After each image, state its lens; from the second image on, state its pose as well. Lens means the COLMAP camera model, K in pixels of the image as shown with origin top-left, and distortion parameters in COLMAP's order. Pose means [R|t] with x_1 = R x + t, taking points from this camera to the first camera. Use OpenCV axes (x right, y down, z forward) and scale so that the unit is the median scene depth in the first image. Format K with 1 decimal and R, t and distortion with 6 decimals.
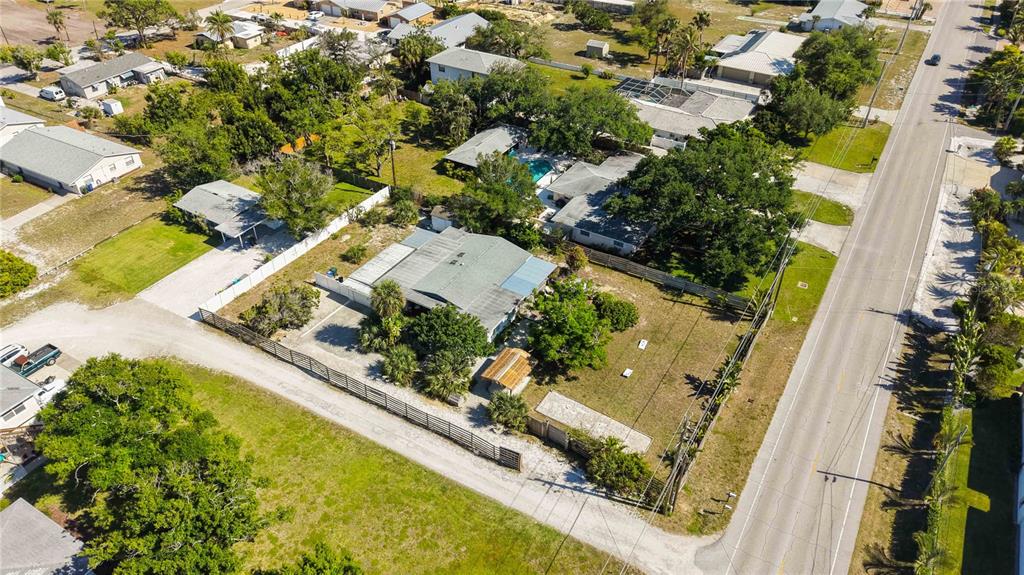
lens RADIAL K [[680.6, 0, 511.7], [0, 680.6, 292.9], [0, 0, 1]] dist [0.035361, -0.036699]
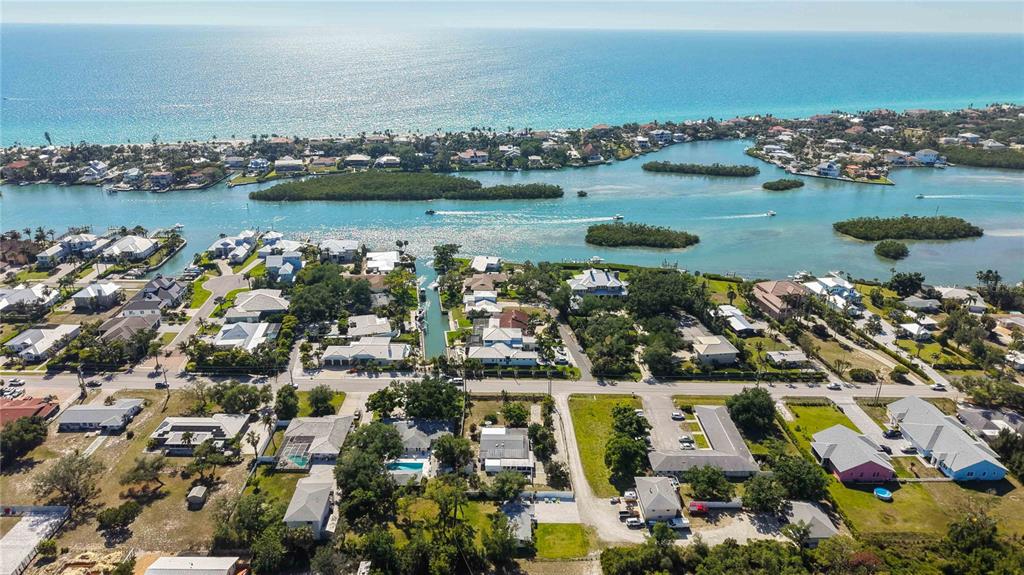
lens RADIAL K [[680.6, 0, 511.7], [0, 680.6, 292.9], [0, 0, 1]] dist [0.035361, -0.036699]
pose [[-0.518553, -0.324644, 0.791018, -1.811945], [0.511090, 0.623977, 0.591134, -1.770796], [-0.685485, 0.710816, -0.157643, 0.882956]]
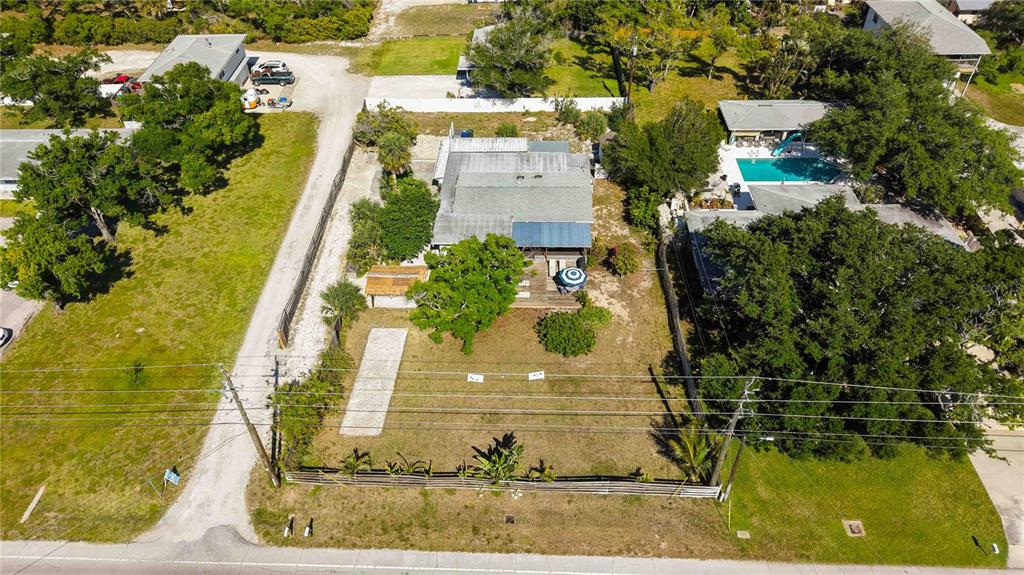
lens RADIAL K [[688.1, 0, 513.9], [0, 688.1, 290.4], [0, 0, 1]] dist [0.006166, -0.002154]
pose [[0.489851, 0.574954, -0.655343, 0.513099], [-0.515197, 0.797317, 0.314416, -0.182291], [0.703291, 0.183613, 0.686781, 0.381866]]
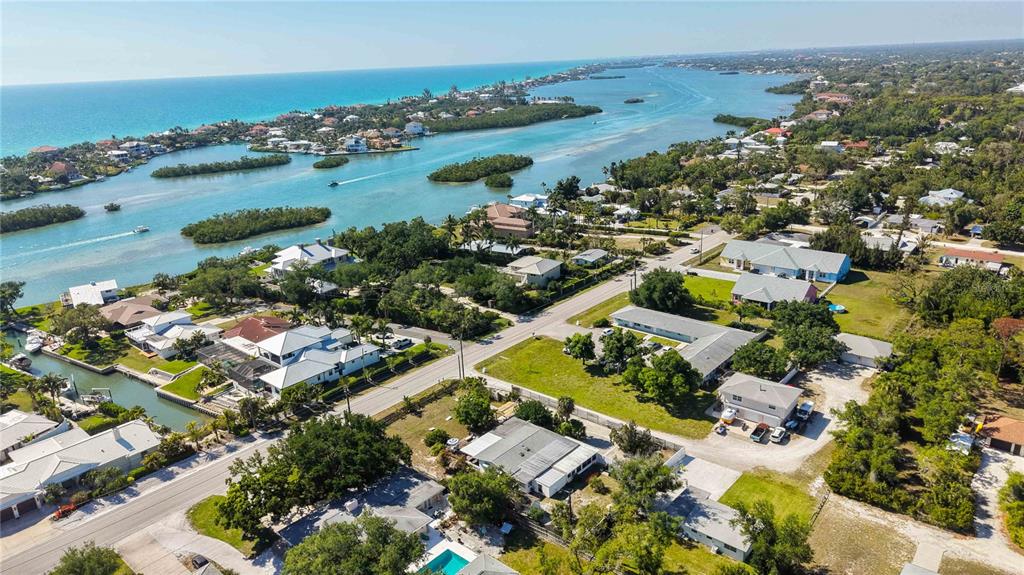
lens RADIAL K [[680.6, 0, 511.7], [0, 680.6, 292.9], [0, 0, 1]] dist [0.035361, -0.036699]
pose [[-0.983486, -0.023372, 0.179470, -0.287841], [0.137431, 0.548796, 0.824582, -1.356995], [-0.117765, 0.835630, -0.536521, 1.385880]]
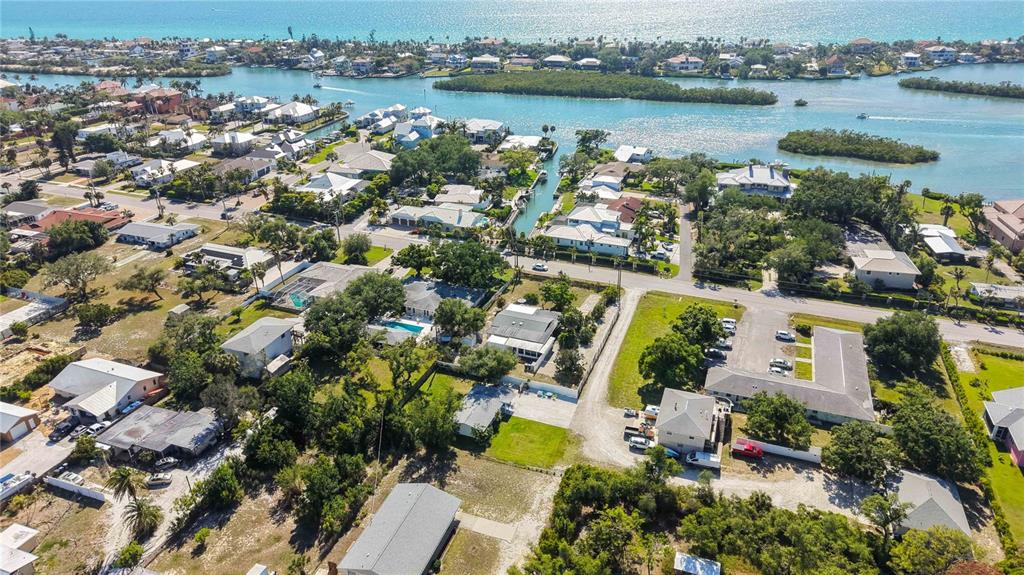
lens RADIAL K [[680.6, 0, 511.7], [0, 680.6, 292.9], [0, 0, 1]] dist [0.035361, -0.036699]
pose [[-0.172477, -0.434956, 0.883779, -1.679827], [0.600829, 0.664527, 0.444307, -0.939144], [-0.780549, 0.607633, 0.146718, 0.601860]]
